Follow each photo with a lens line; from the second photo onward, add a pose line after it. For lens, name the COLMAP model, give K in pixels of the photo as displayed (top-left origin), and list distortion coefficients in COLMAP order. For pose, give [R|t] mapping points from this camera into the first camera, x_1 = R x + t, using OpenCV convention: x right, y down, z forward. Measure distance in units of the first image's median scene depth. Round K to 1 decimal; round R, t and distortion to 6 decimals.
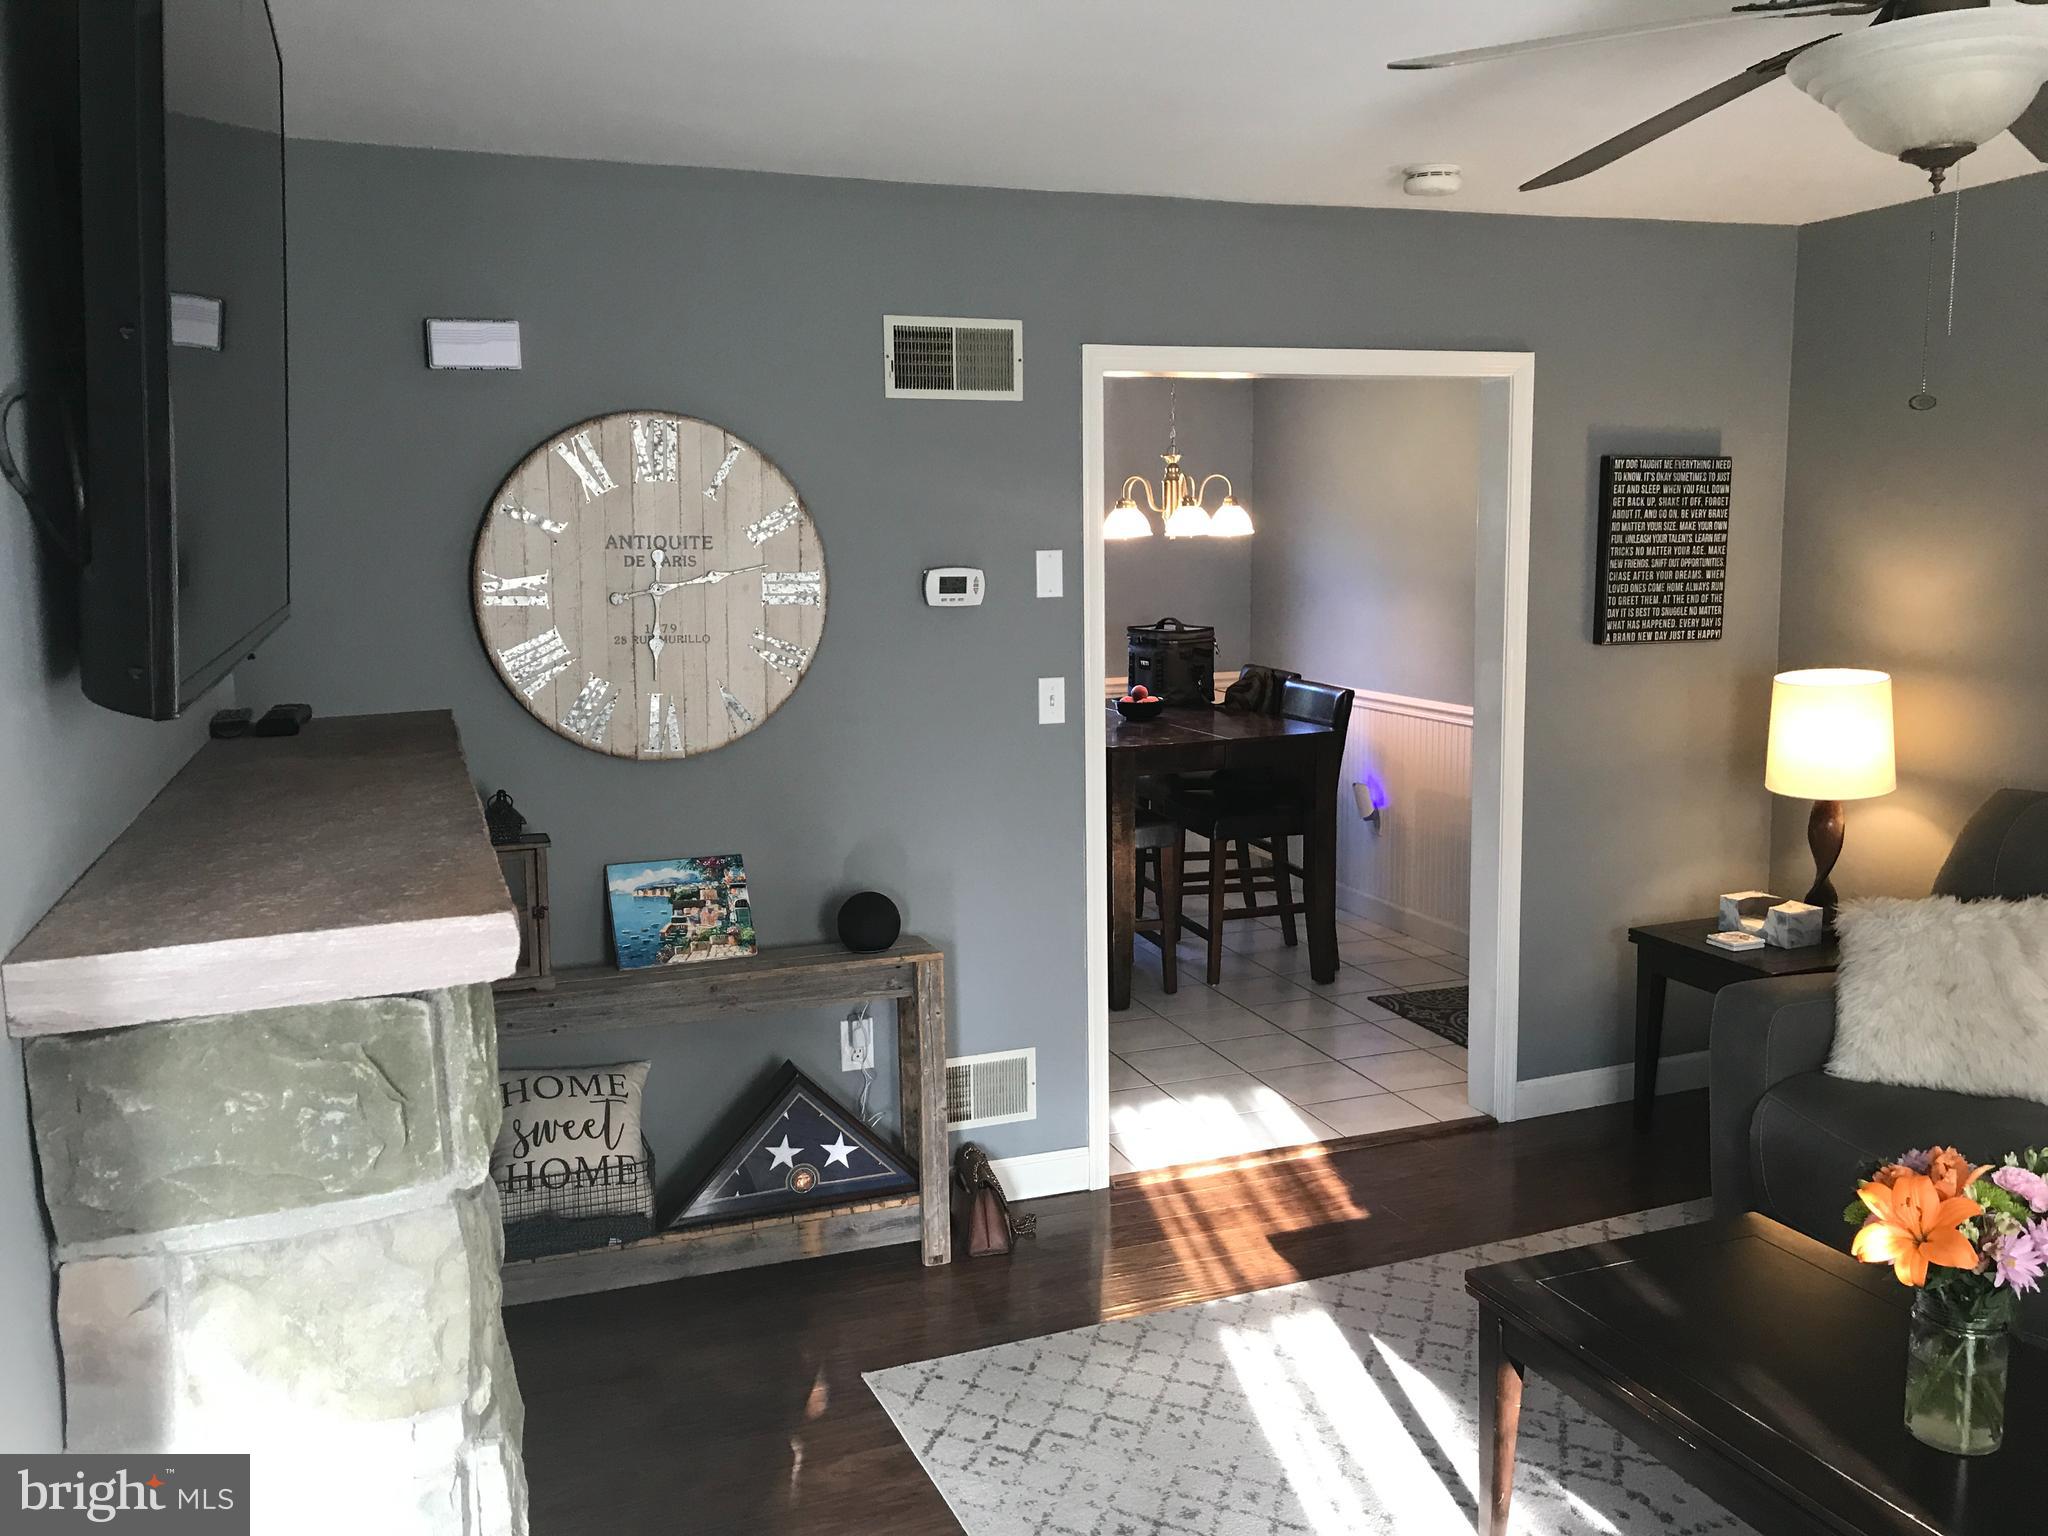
lens RADIAL K [[1673.3, 0, 1013.0], [0, 1673.3, 763.7], [0, 0, 1]] dist [0.048482, -0.049309]
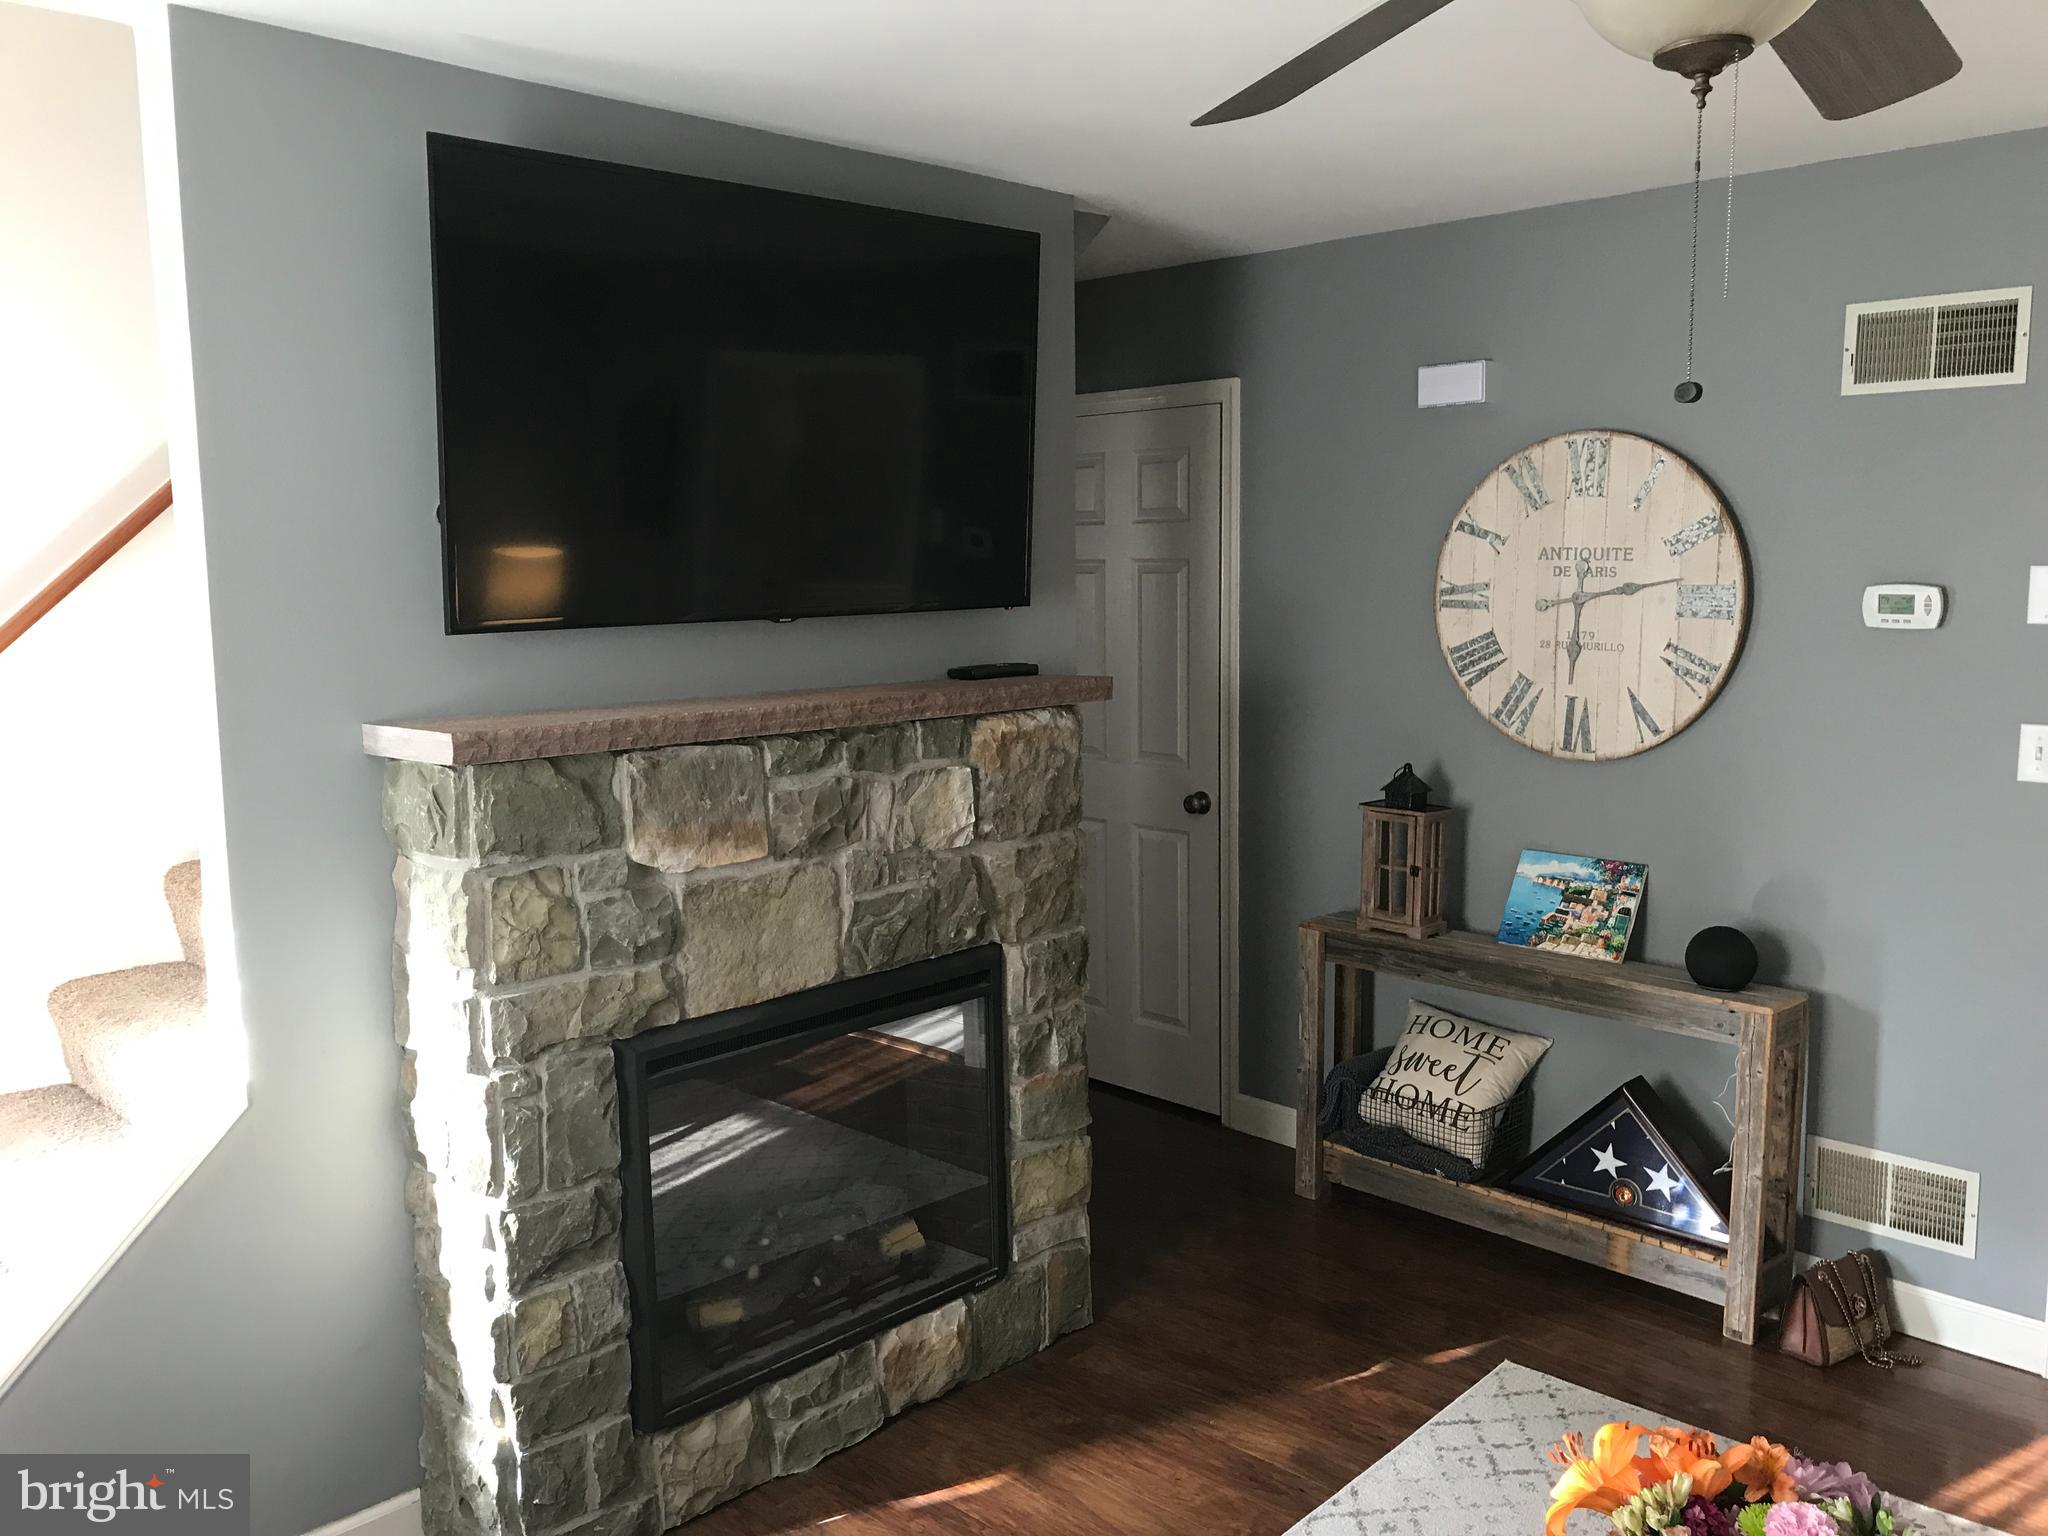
lens RADIAL K [[1673.3, 0, 1021.8], [0, 1673.3, 774.2], [0, 0, 1]] dist [0.048482, -0.049309]
pose [[0.419103, 0.127861, -0.898891, 0.582978], [-0.121856, 0.988999, 0.083864, -0.038674], [0.899725, 0.074387, 0.430072, 0.225695]]
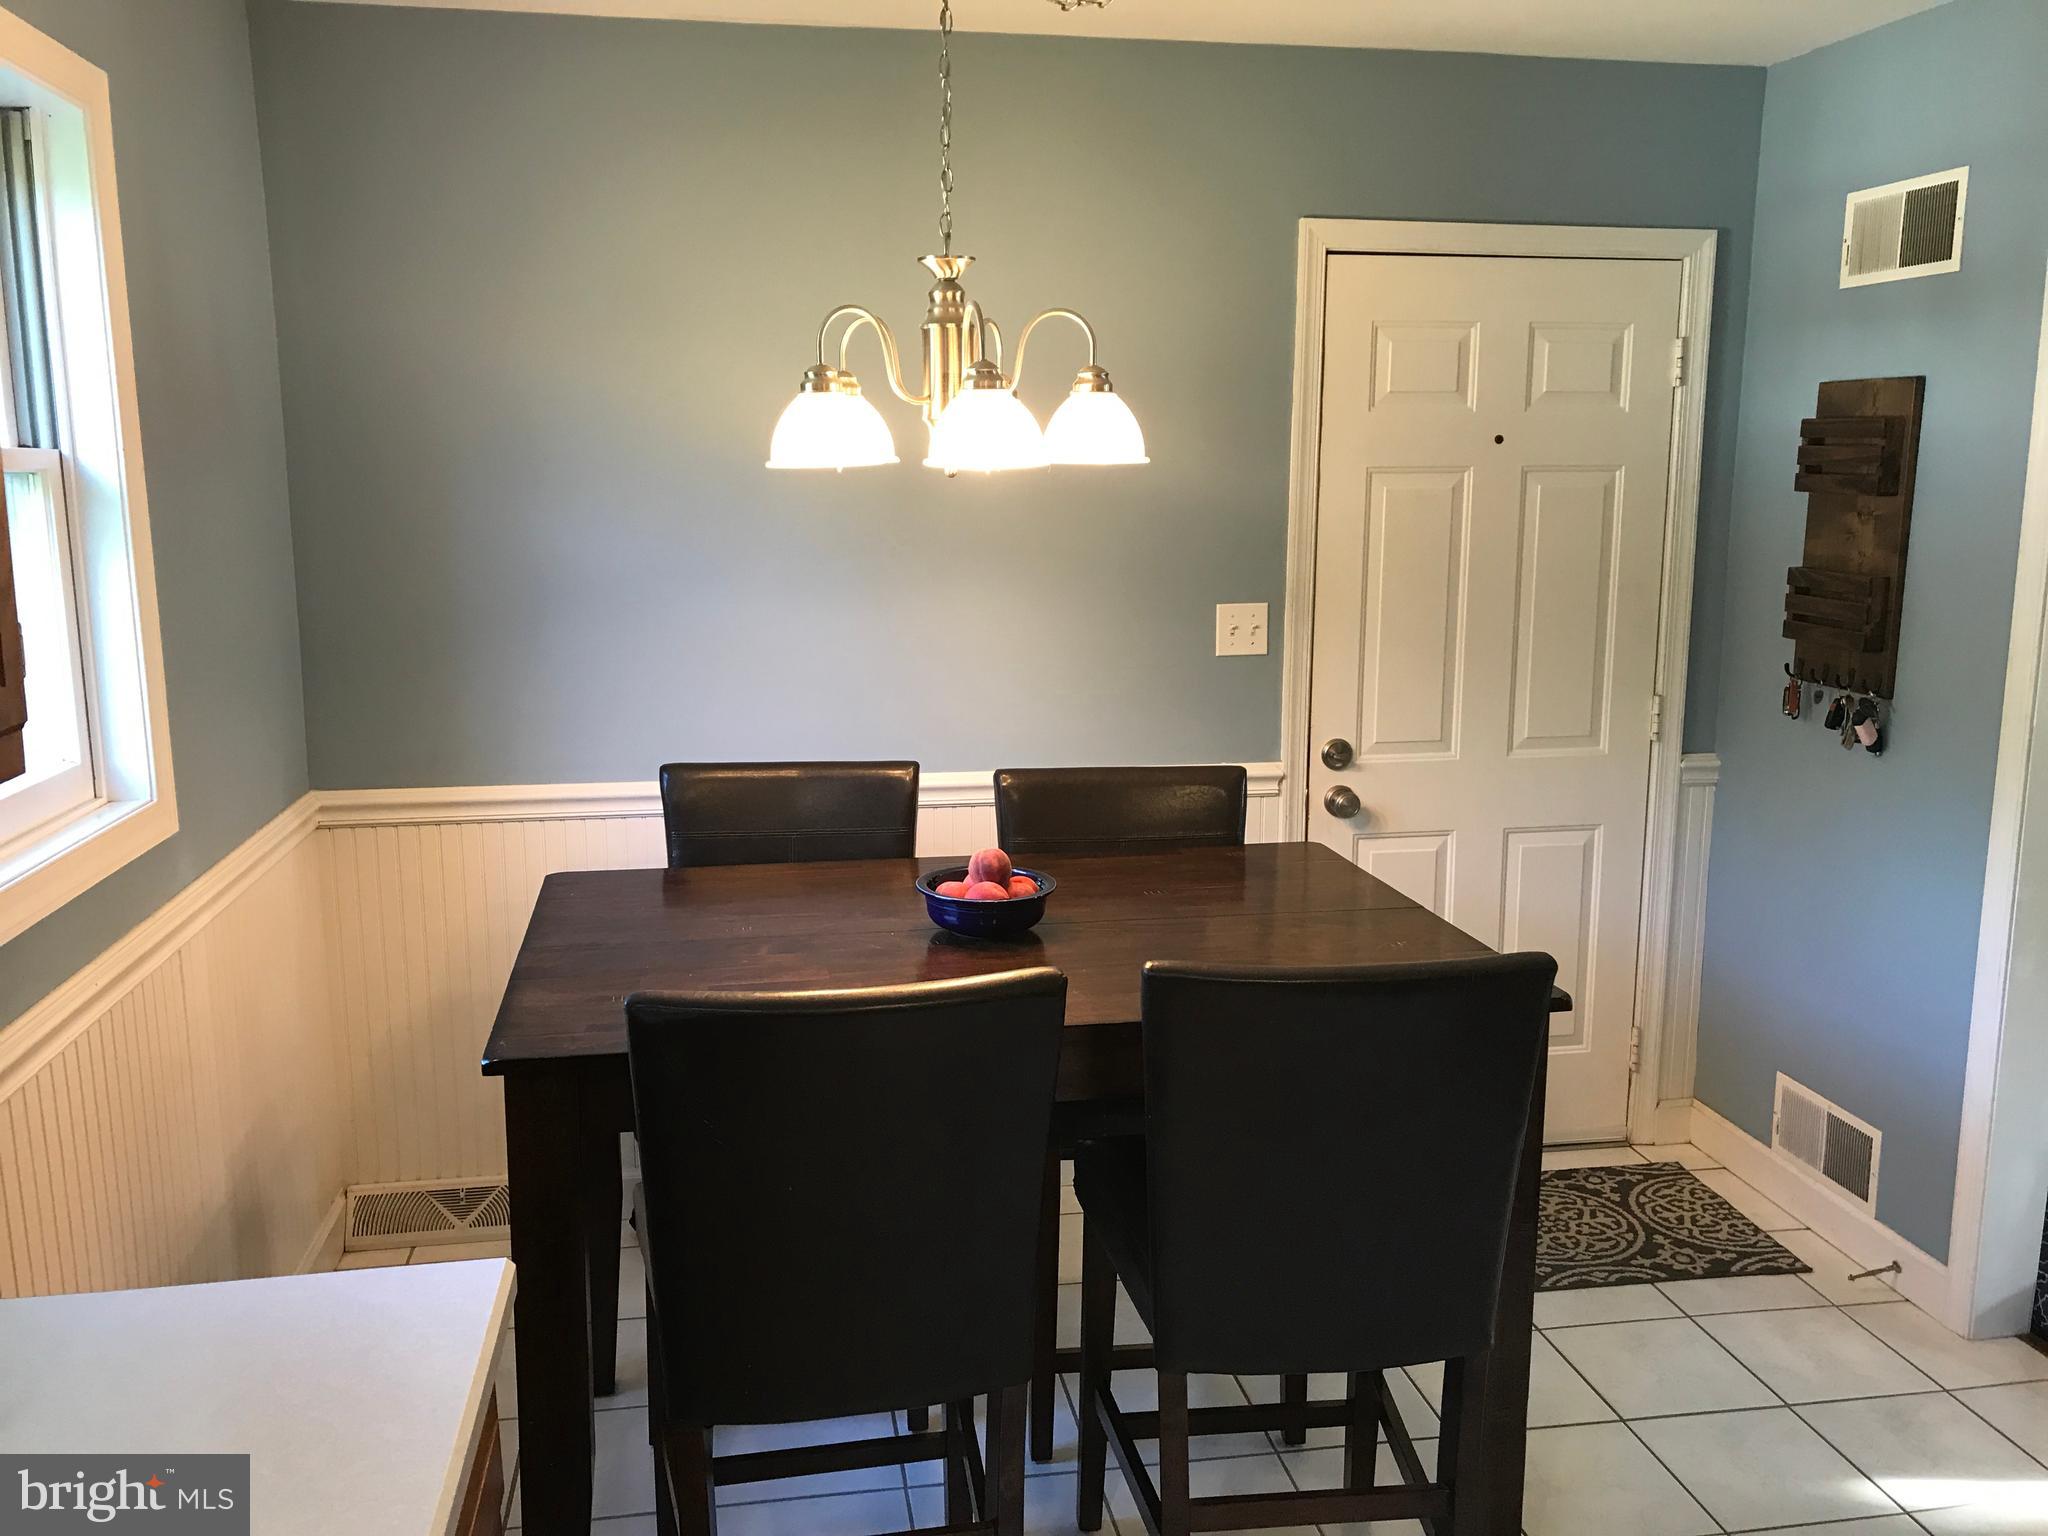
lens RADIAL K [[1673.3, 0, 1028.4], [0, 1673.3, 770.2], [0, 0, 1]] dist [0.048482, -0.049309]
pose [[0.189625, -0.159984, 0.968735, -0.500656], [0.135636, 0.981445, 0.135533, -0.193501], [-0.972443, 0.105695, 0.207806, 1.504835]]
